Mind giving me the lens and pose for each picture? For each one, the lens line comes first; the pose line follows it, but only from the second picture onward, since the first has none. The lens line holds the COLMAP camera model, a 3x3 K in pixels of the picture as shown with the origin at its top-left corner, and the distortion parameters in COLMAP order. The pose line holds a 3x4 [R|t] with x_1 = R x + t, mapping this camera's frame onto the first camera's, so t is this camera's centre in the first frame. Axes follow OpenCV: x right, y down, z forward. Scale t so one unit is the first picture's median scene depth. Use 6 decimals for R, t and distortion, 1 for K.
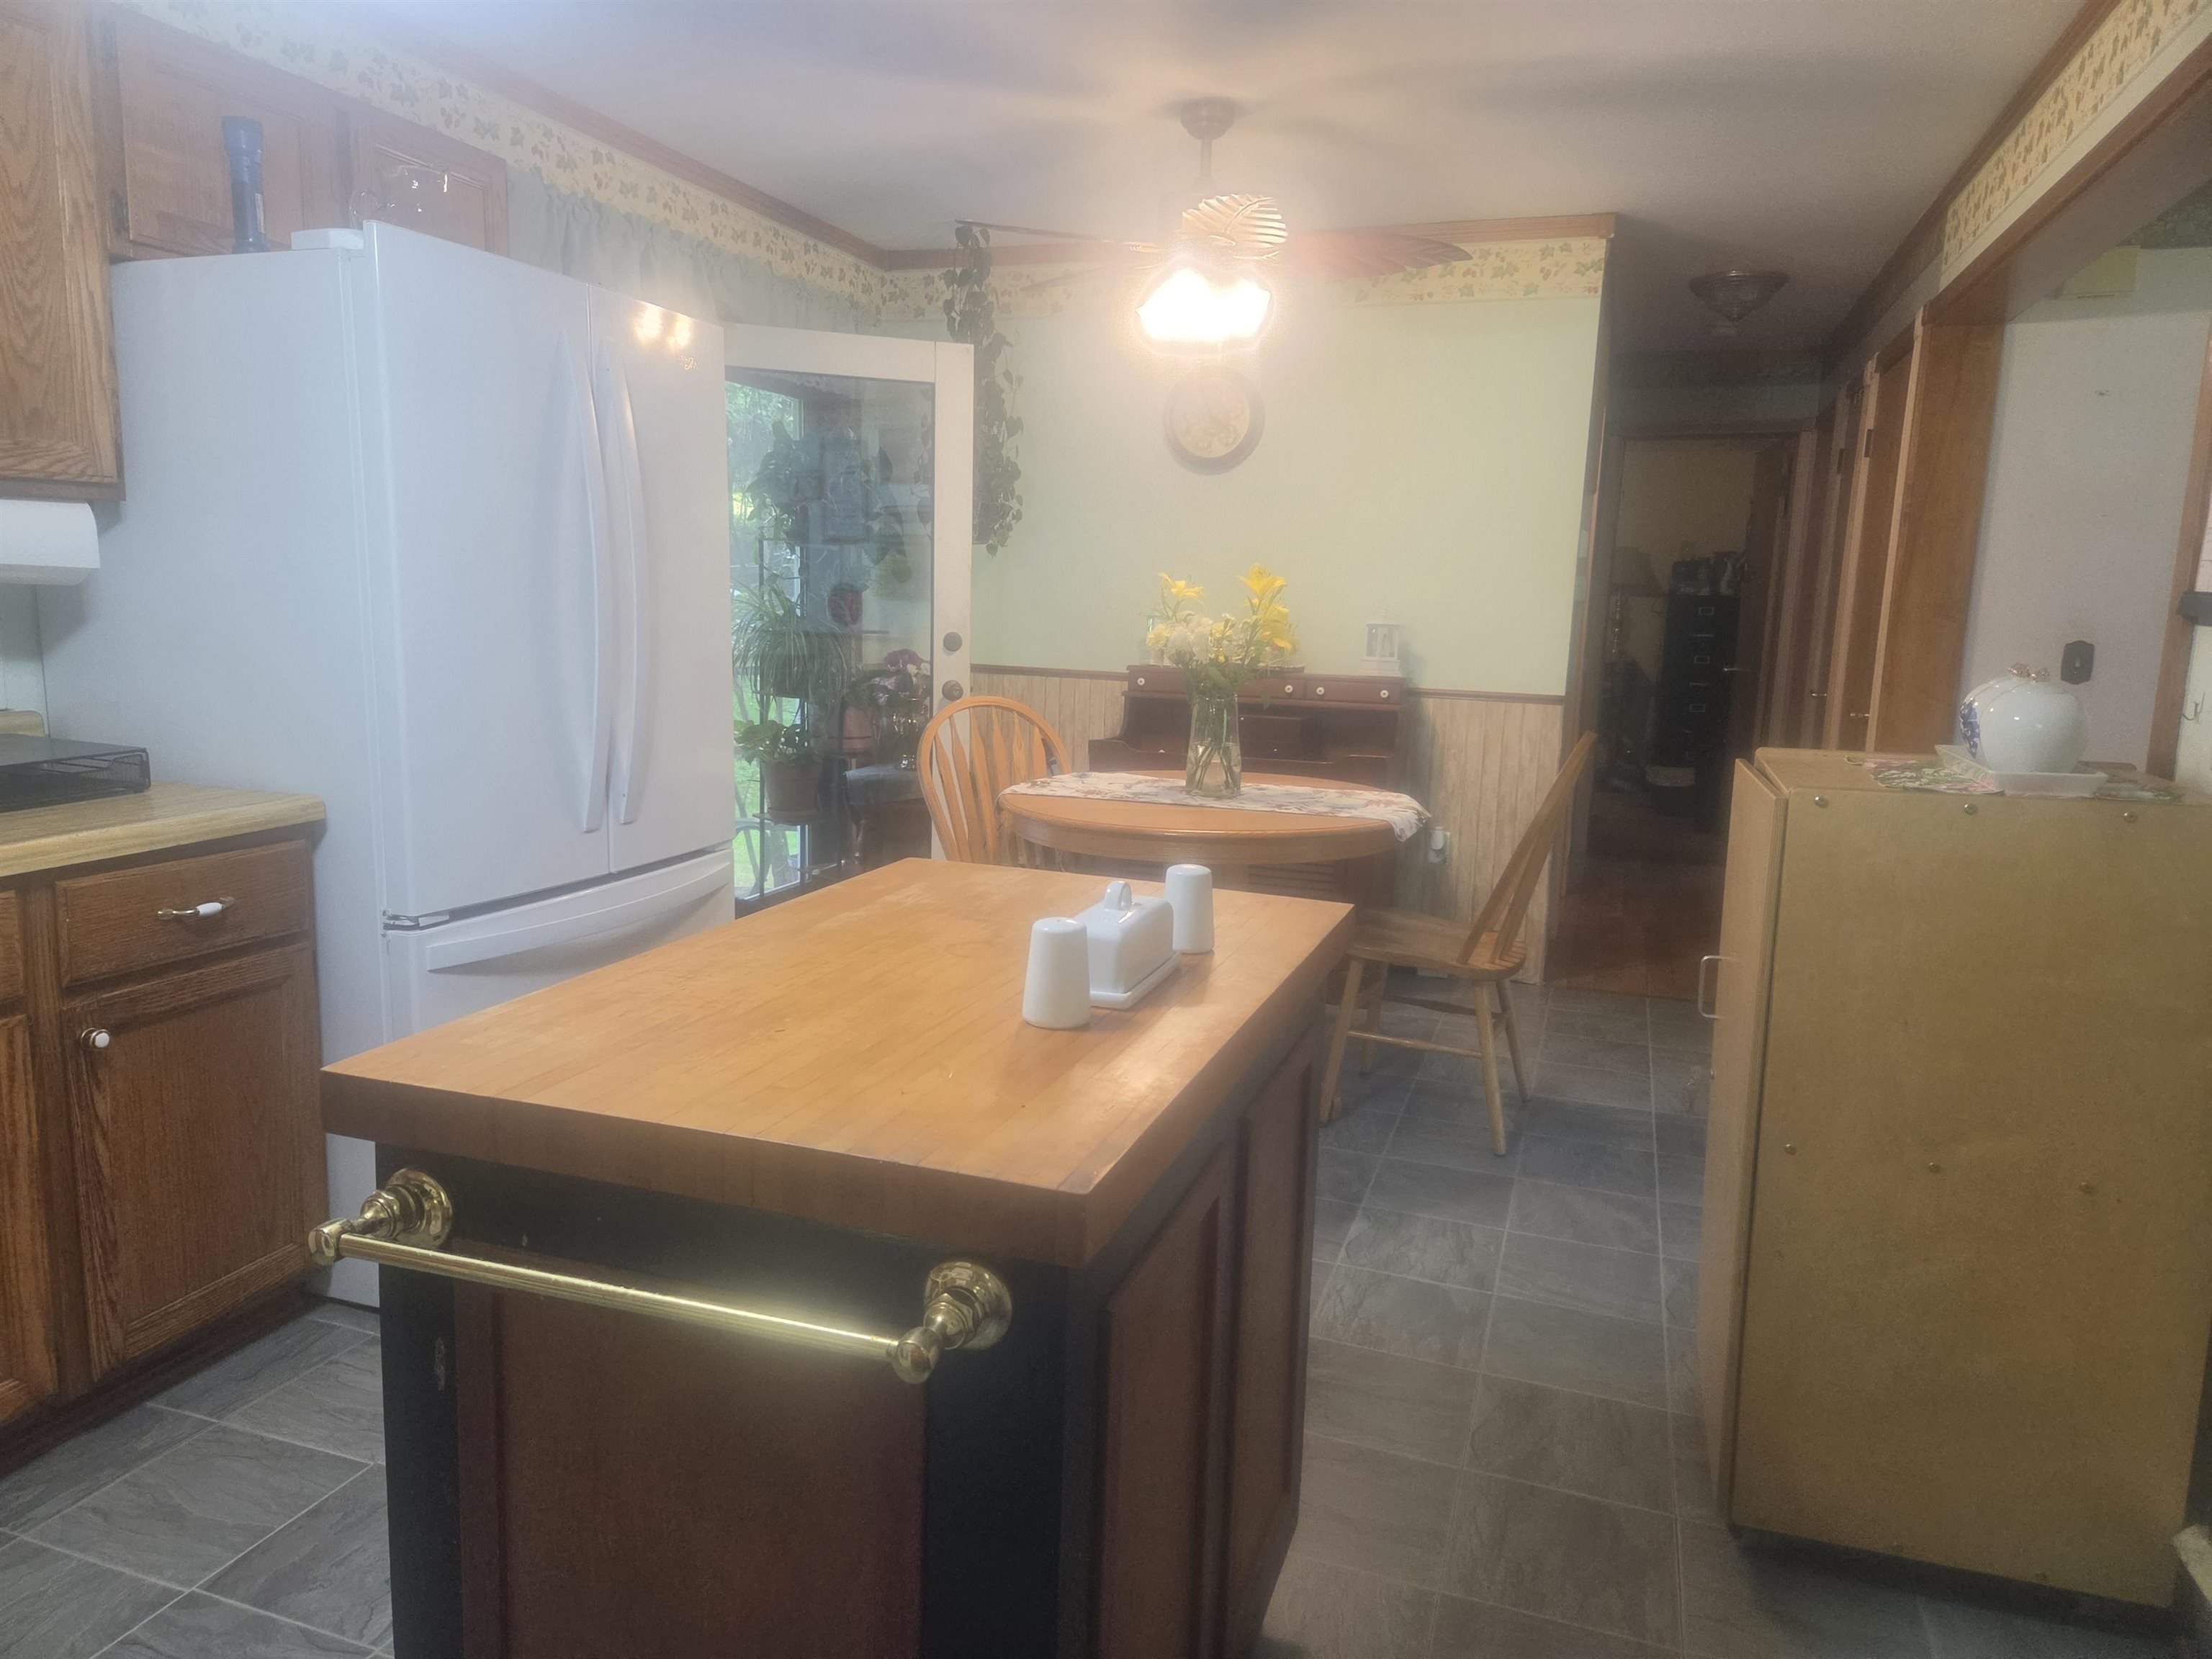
lens RADIAL K [[1489.9, 0, 1106.0], [0, 1489.9, 829.5], [0, 0, 1]] dist [0.062004, -0.061884]
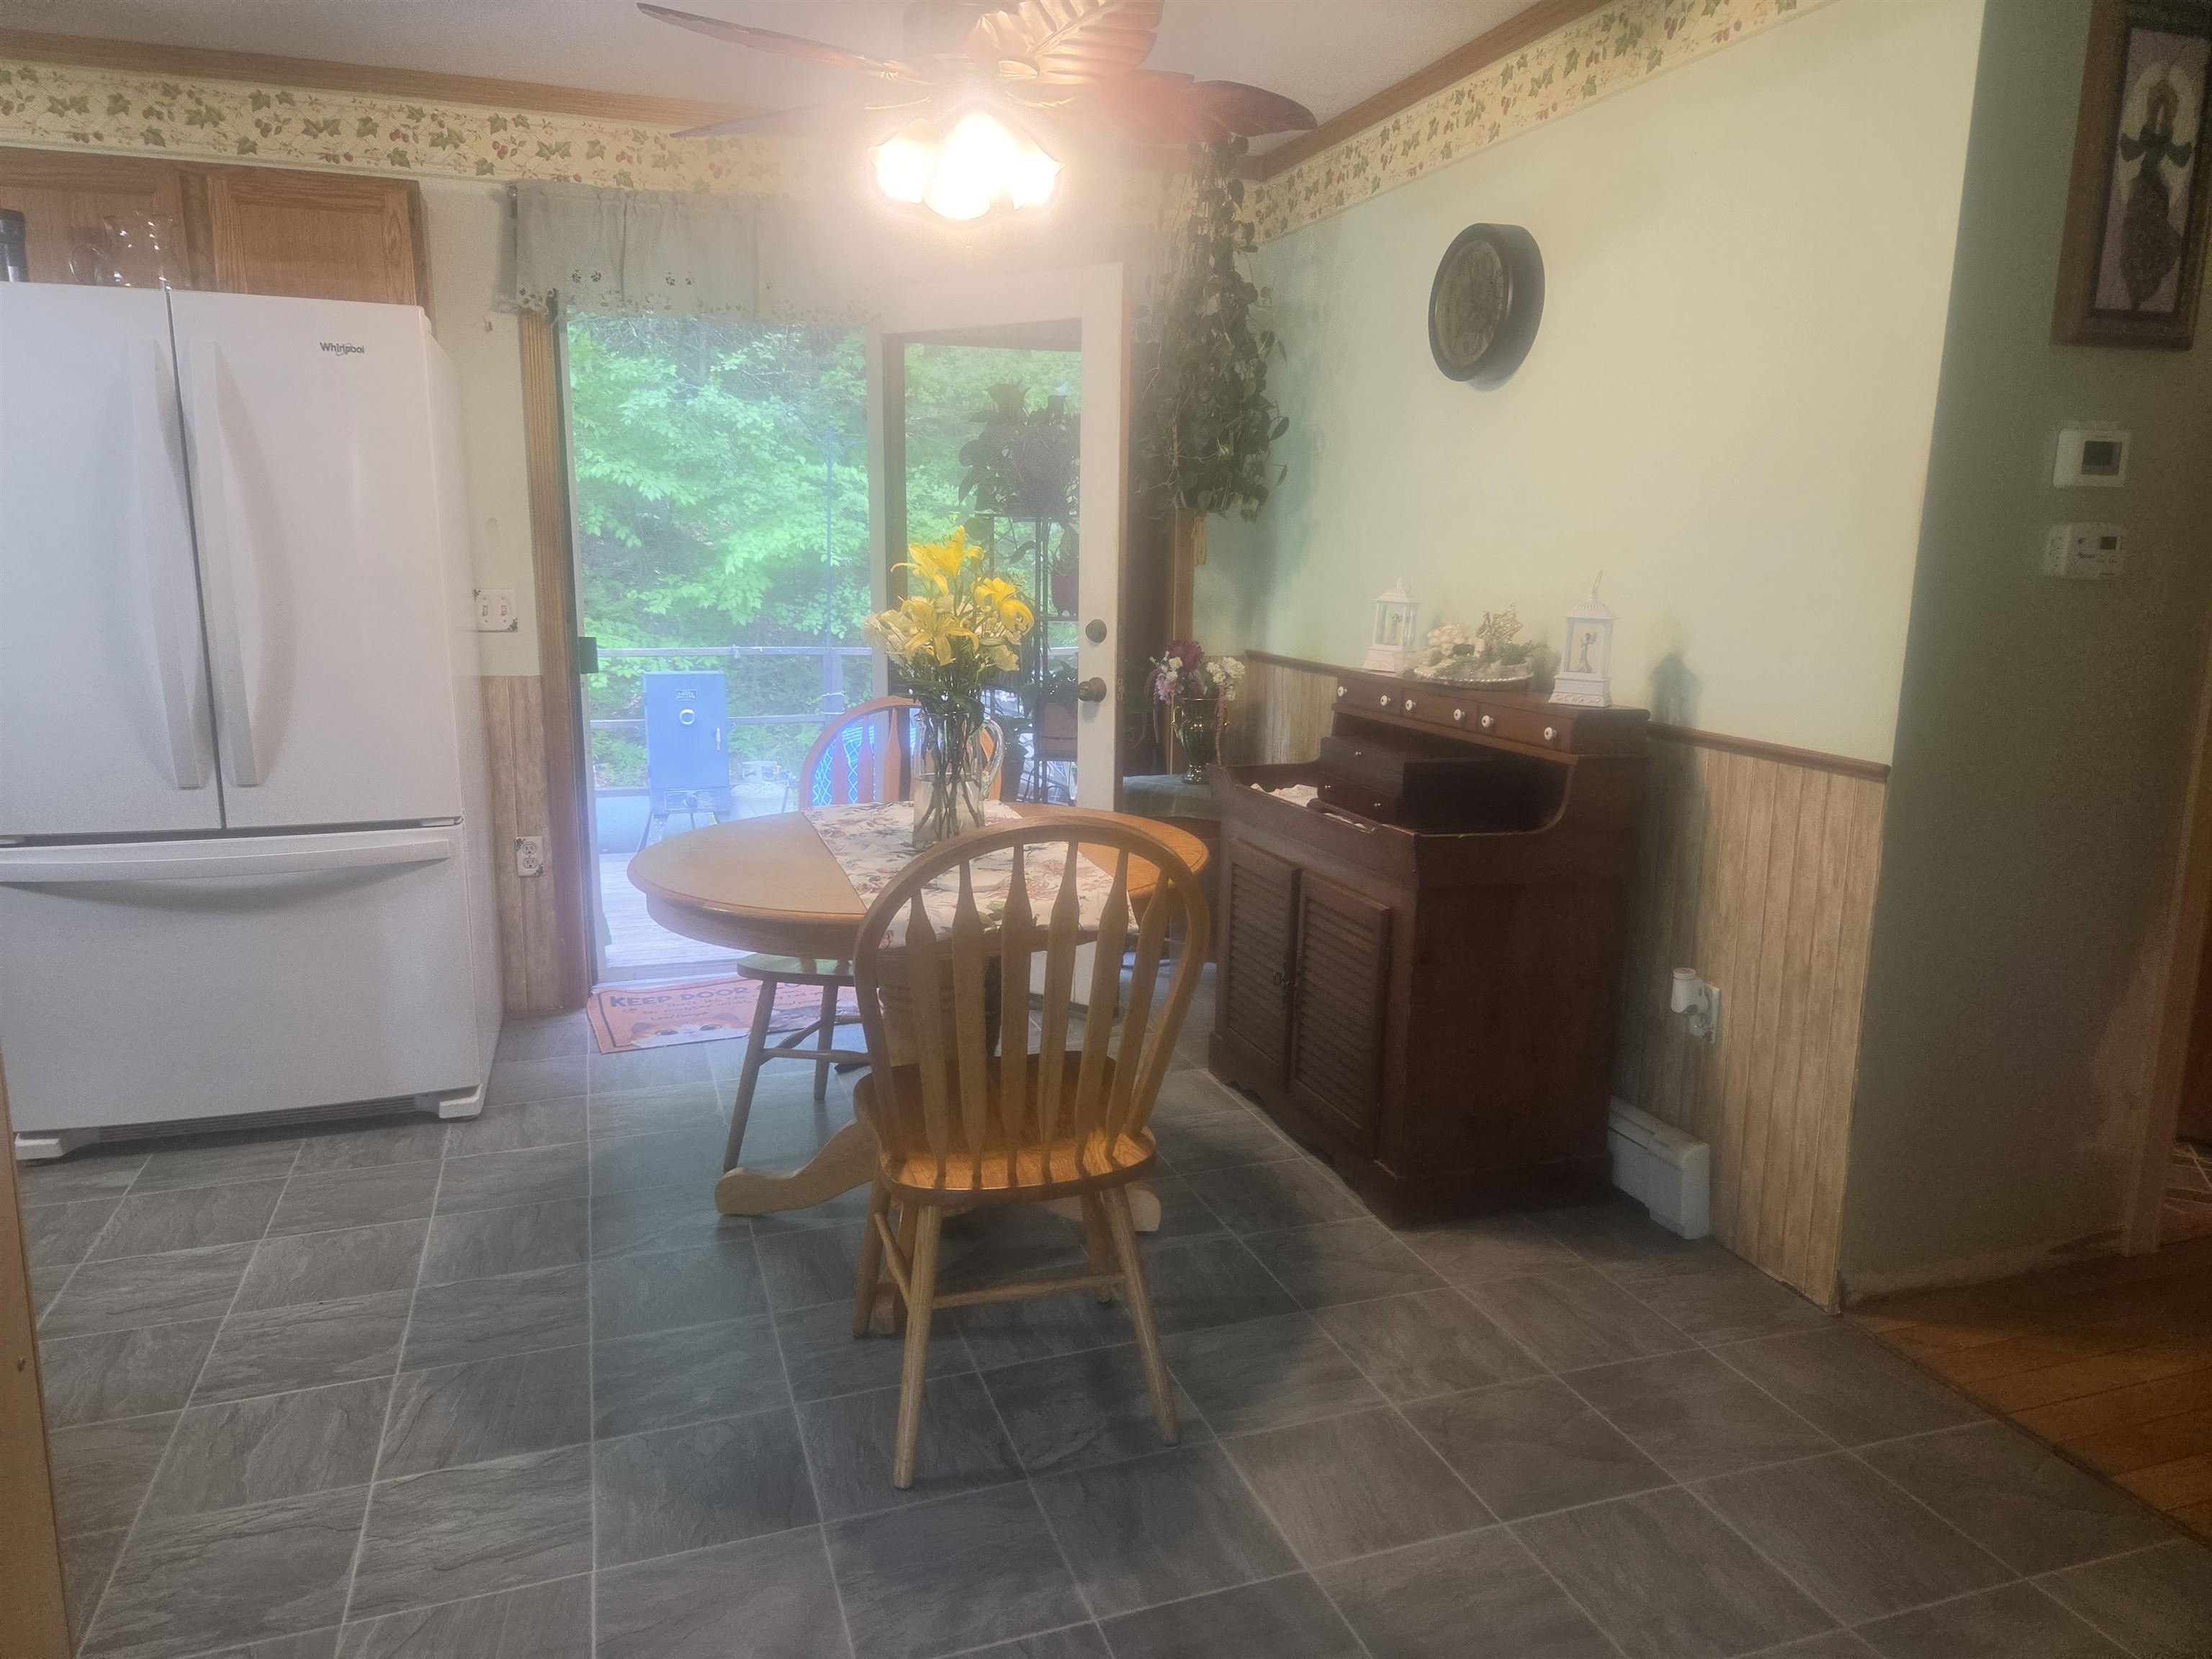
lens RADIAL K [[1489.9, 0, 1106.0], [0, 1489.9, 829.5], [0, 0, 1]] dist [0.062004, -0.061884]
pose [[0.614079, 0.123034, -0.779596, 0.532774], [-0.118813, 0.990929, 0.062799, -0.067060], [0.780250, 0.054062, 0.623127, 0.470001]]
